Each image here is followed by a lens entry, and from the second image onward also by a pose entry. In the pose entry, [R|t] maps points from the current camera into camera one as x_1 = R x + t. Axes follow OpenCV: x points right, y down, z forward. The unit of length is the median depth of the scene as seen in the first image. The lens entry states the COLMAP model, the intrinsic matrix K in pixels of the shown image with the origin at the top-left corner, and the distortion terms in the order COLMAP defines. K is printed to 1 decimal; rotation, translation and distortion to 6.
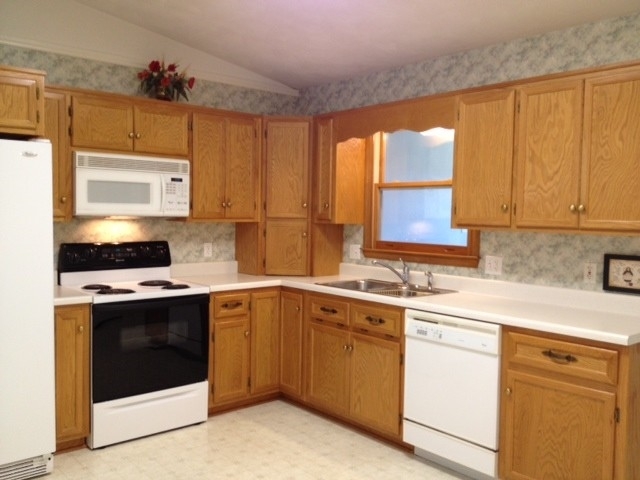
lens RADIAL K [[615.8, 0, 323.9], [0, 615.8, 238.4], [0, 0, 1]] dist [0.089353, -0.186249]
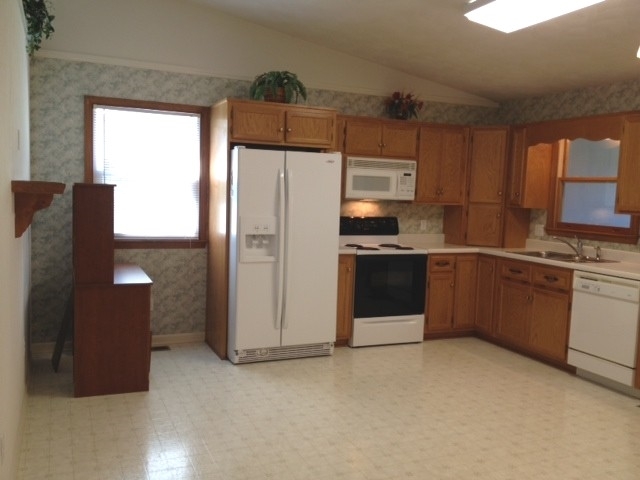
lens RADIAL K [[615.8, 0, 307.7], [0, 615.8, 240.6], [0, 0, 1]] dist [0.089353, -0.186249]
pose [[0.948889, 0.044739, -0.312424, -0.002456], [-0.034782, 0.998696, 0.037372, 0.013306], [0.313689, -0.024595, 0.949207, -0.448031]]
